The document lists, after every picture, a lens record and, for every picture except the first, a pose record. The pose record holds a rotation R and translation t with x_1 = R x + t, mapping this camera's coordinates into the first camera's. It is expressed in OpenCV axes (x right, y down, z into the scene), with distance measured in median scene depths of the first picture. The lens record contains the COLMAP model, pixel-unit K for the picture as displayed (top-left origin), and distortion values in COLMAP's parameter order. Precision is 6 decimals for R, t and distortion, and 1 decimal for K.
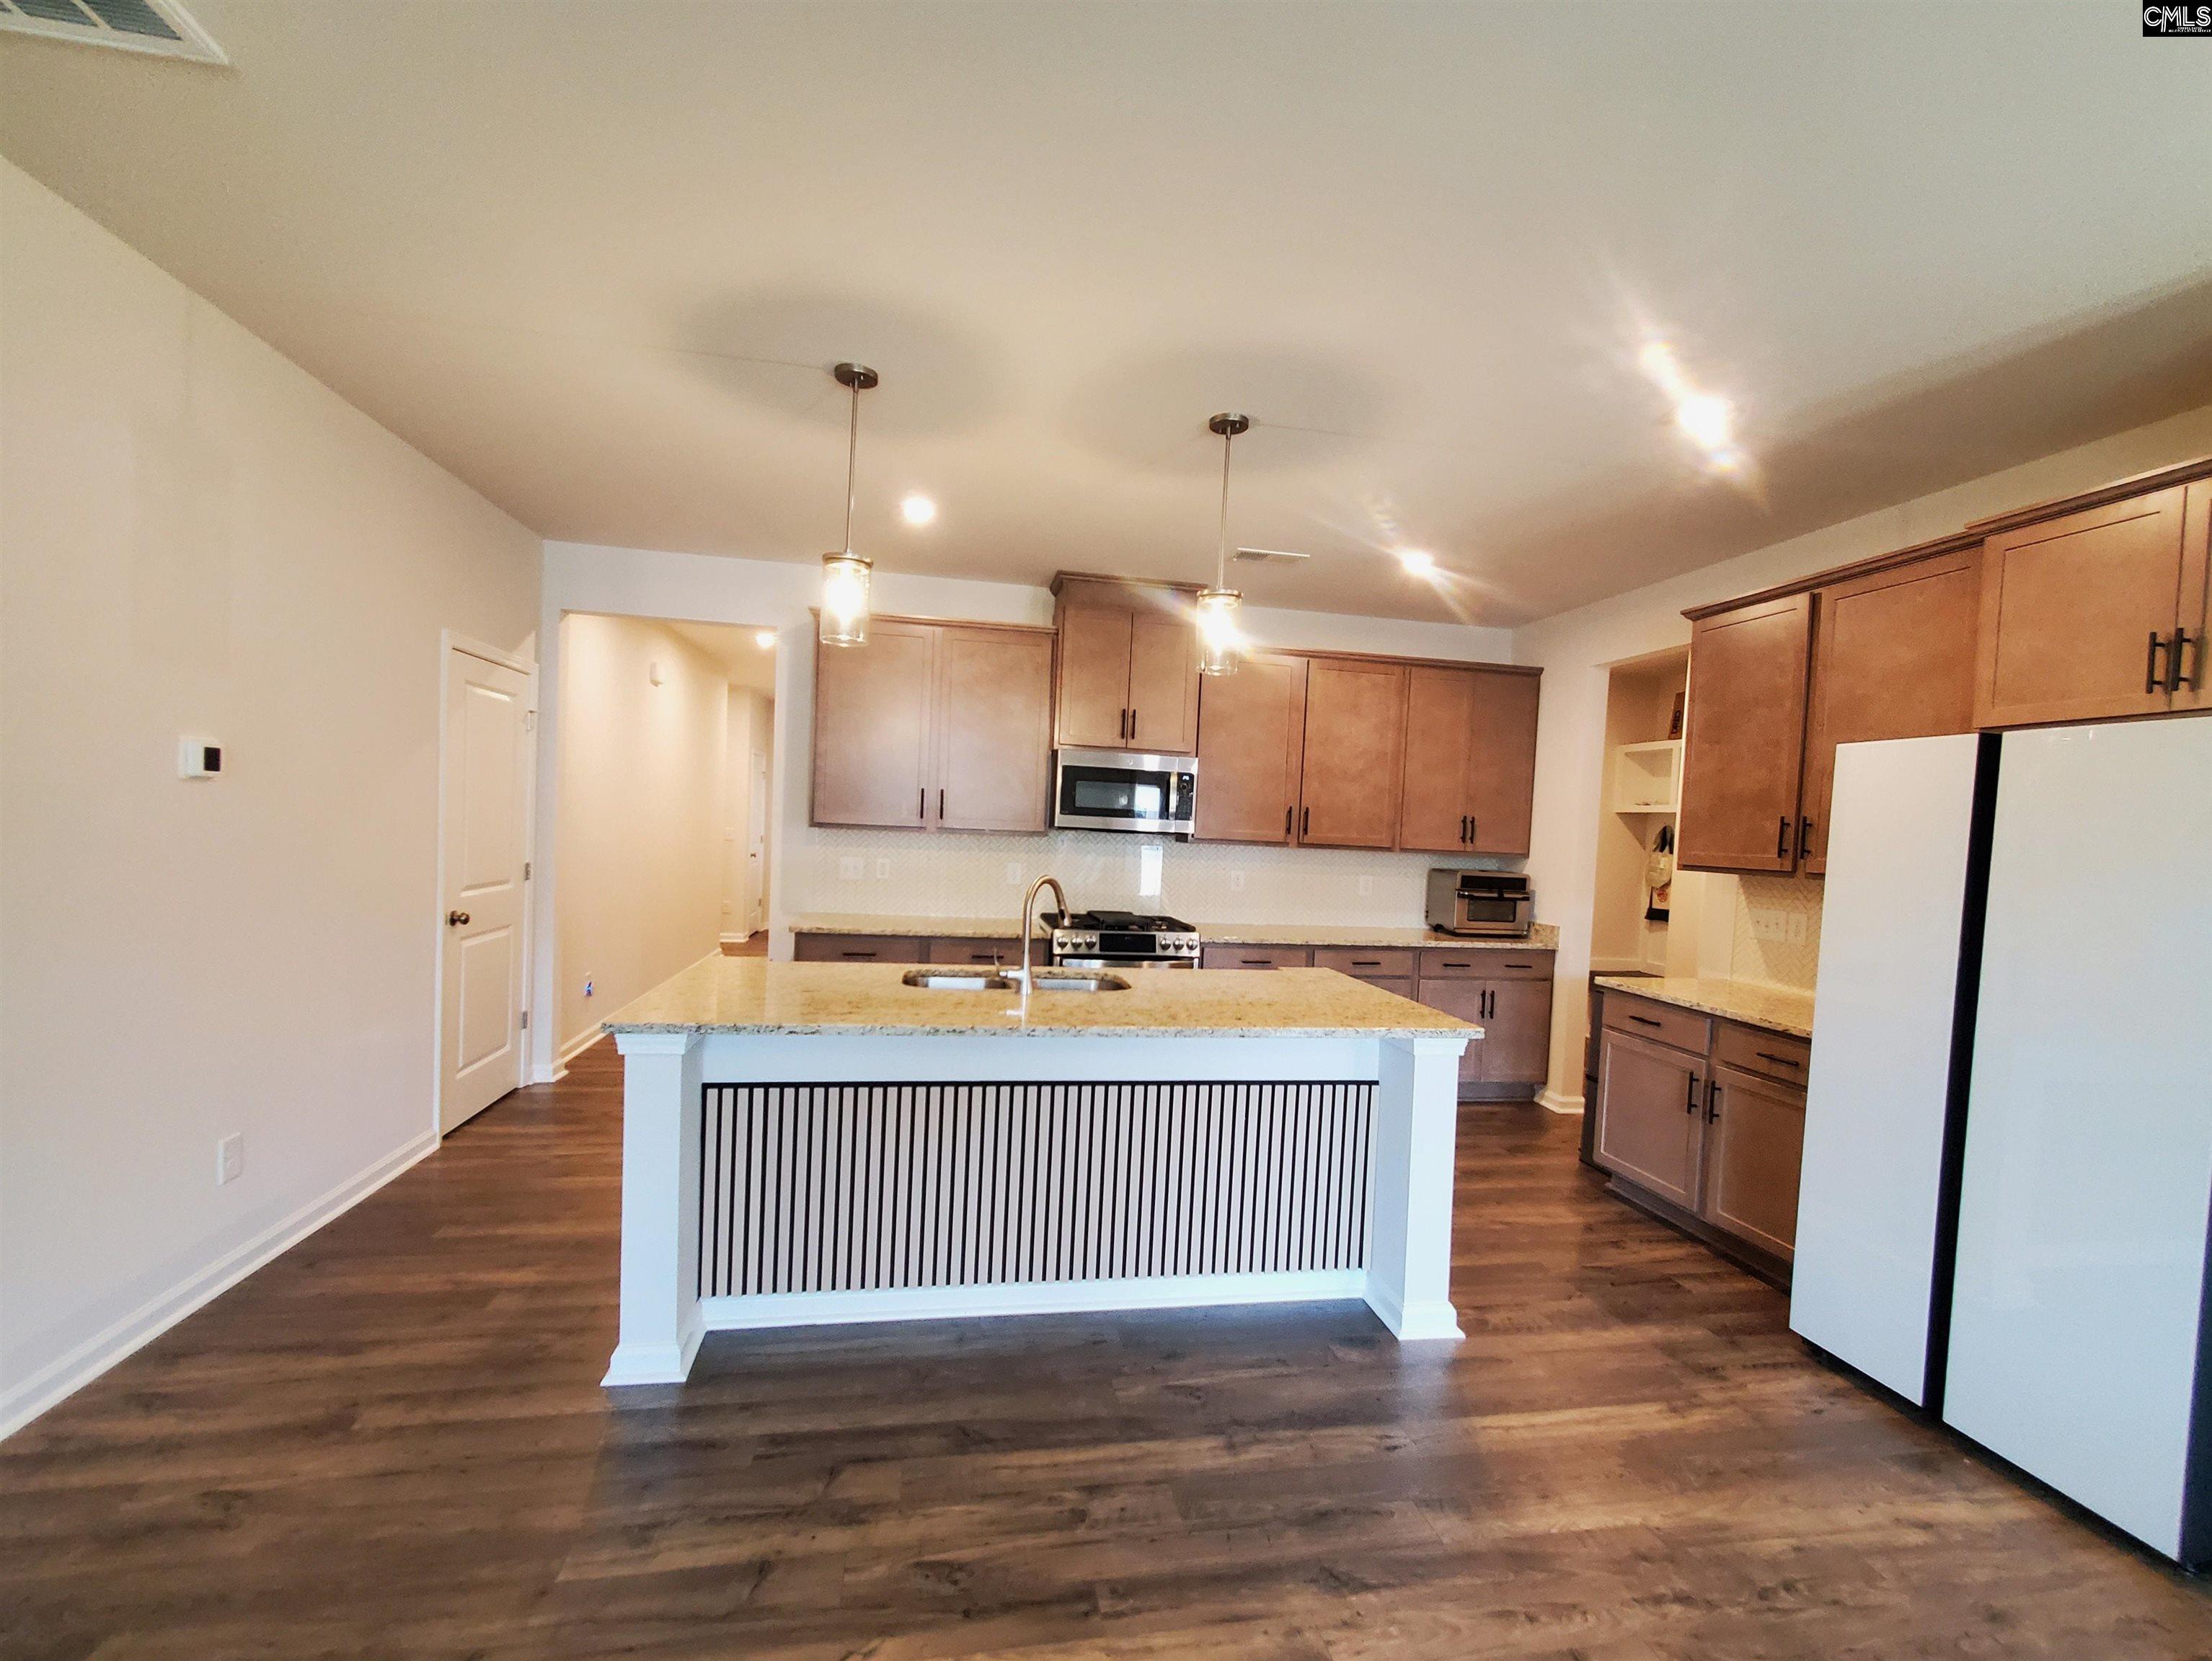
lens RADIAL K [[960.6, 0, 1122.3], [0, 960.6, 858.3], [0, 0, 1]] dist [-0.000397, -0.000059]
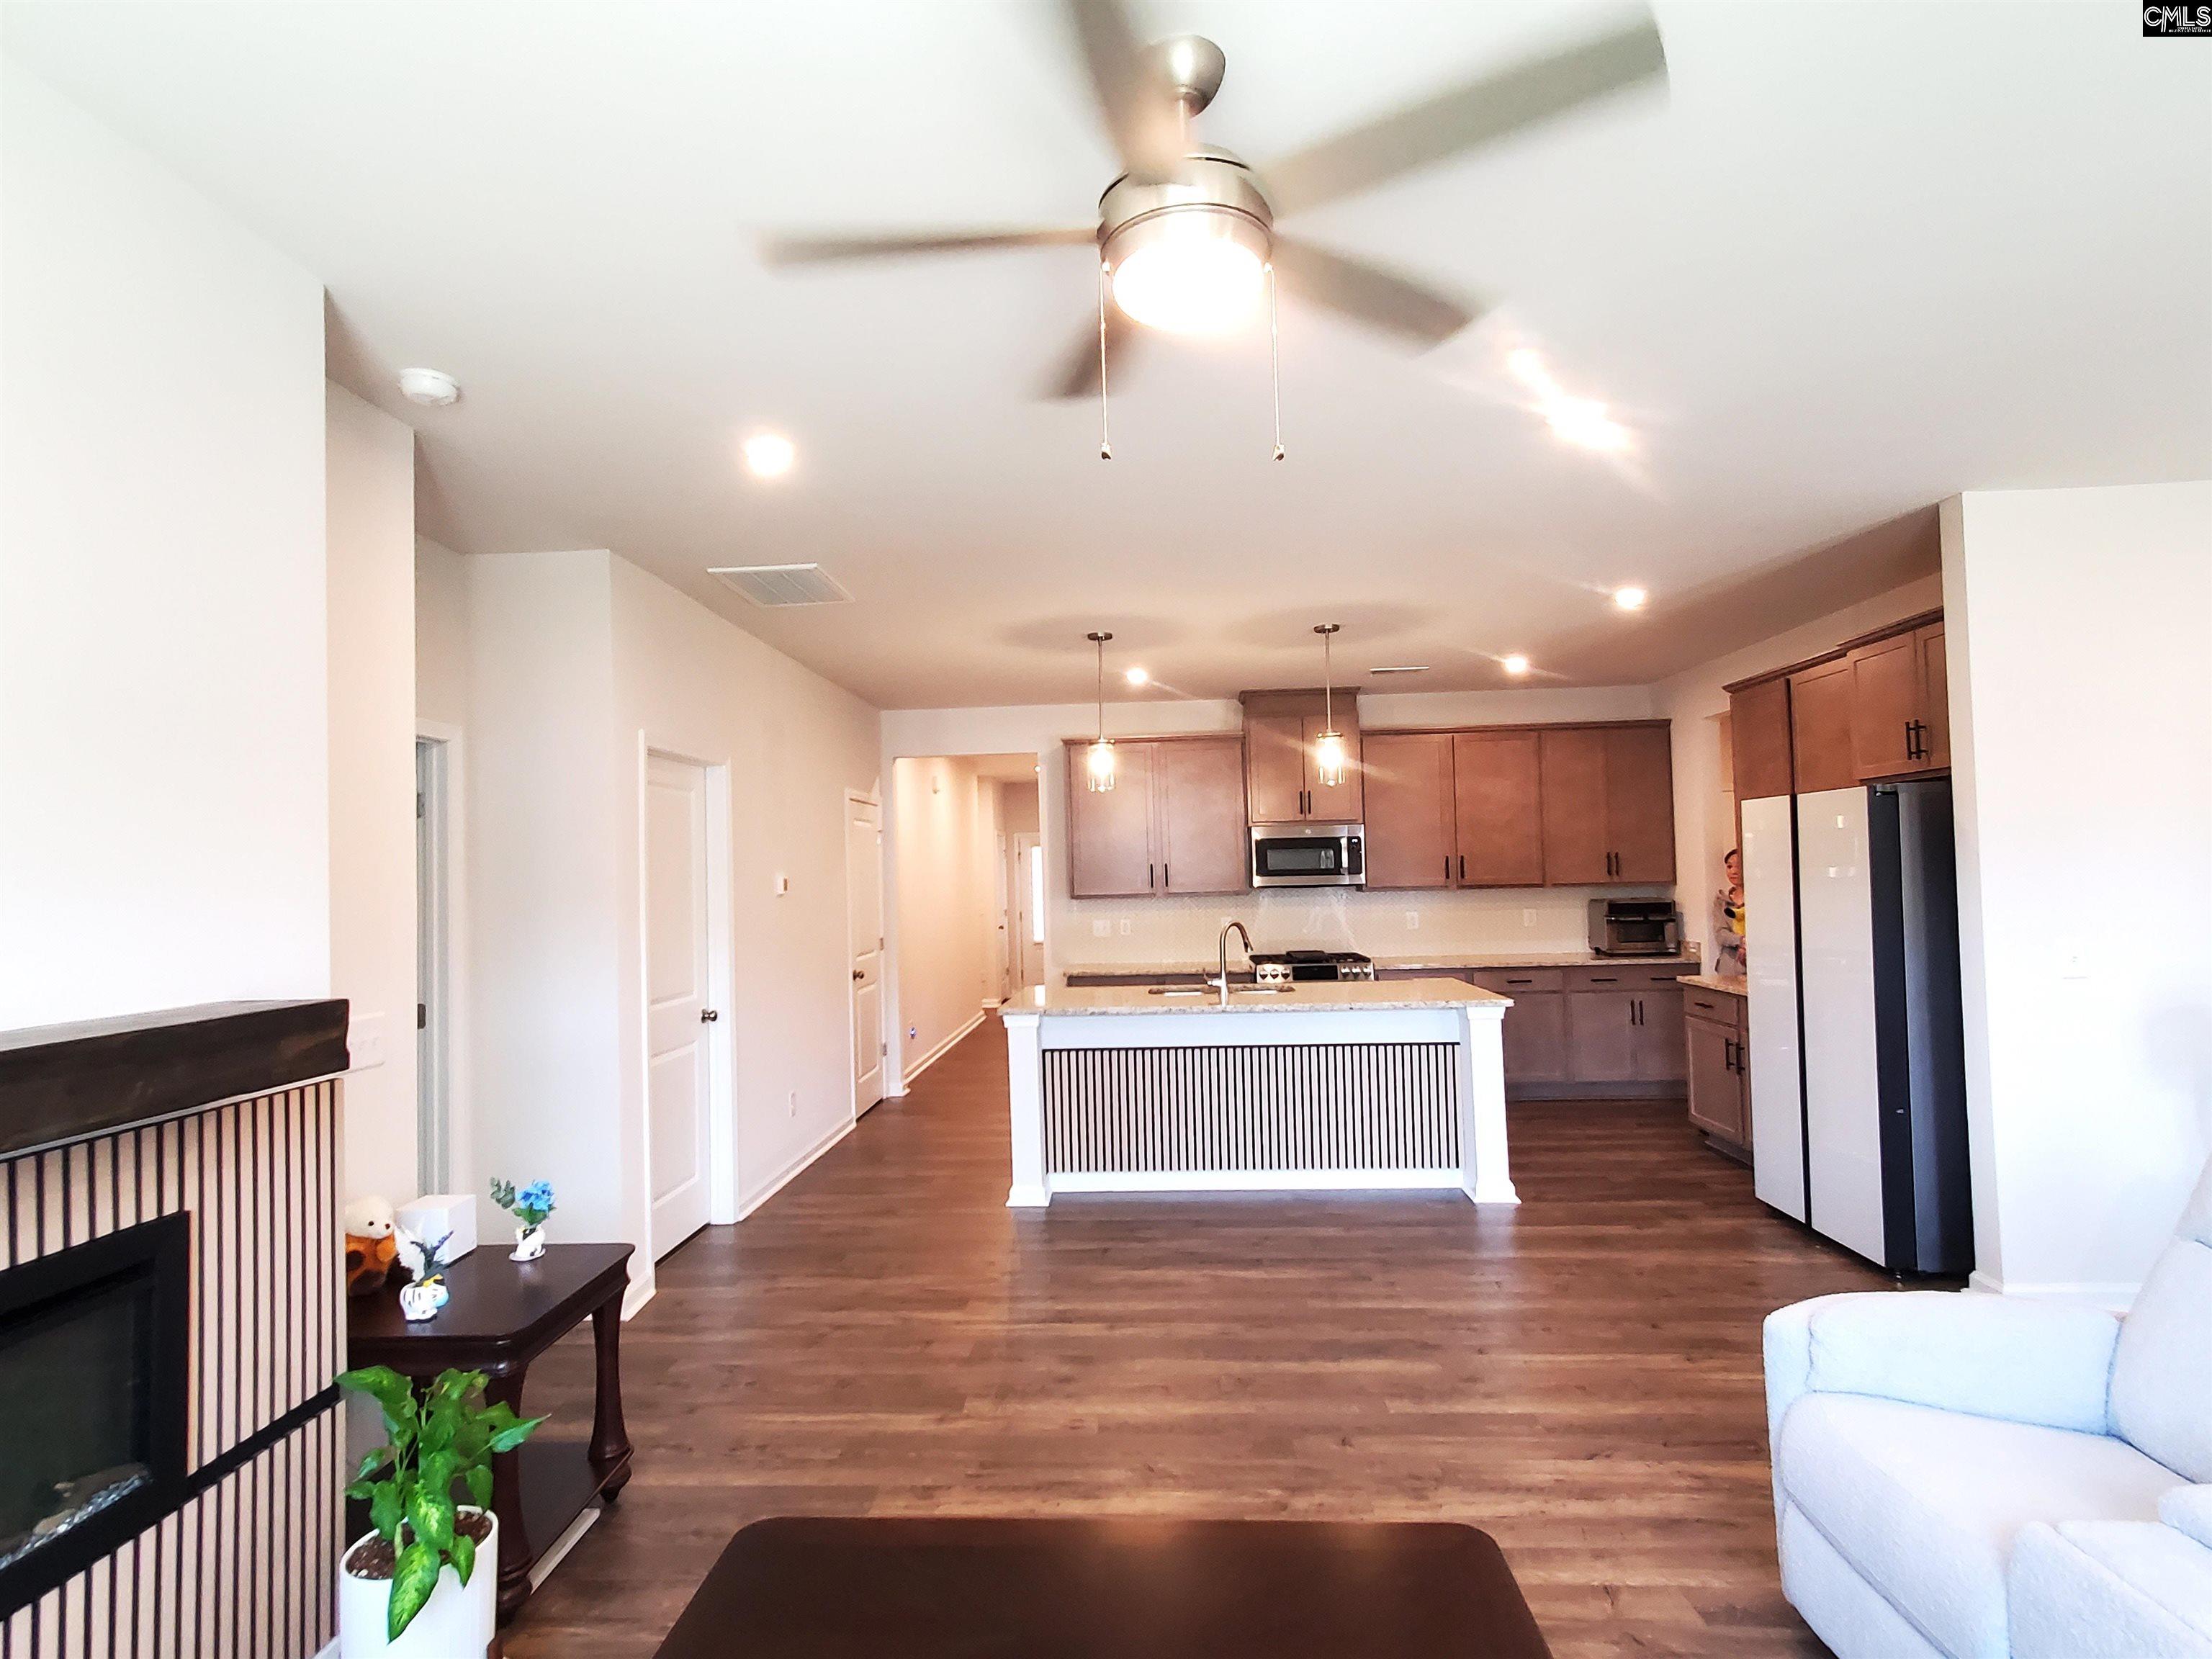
lens RADIAL K [[1158.9, 0, 1087.4], [0, 1158.9, 839.7], [0, 0, 1]] dist [0.003027, 0.001326]
pose [[0.964667, -0.078384, -0.251541, 0.120509], [0.060714, 0.995160, -0.077270, 0.012586], [0.256381, 0.059267, 0.964757, -0.610088]]
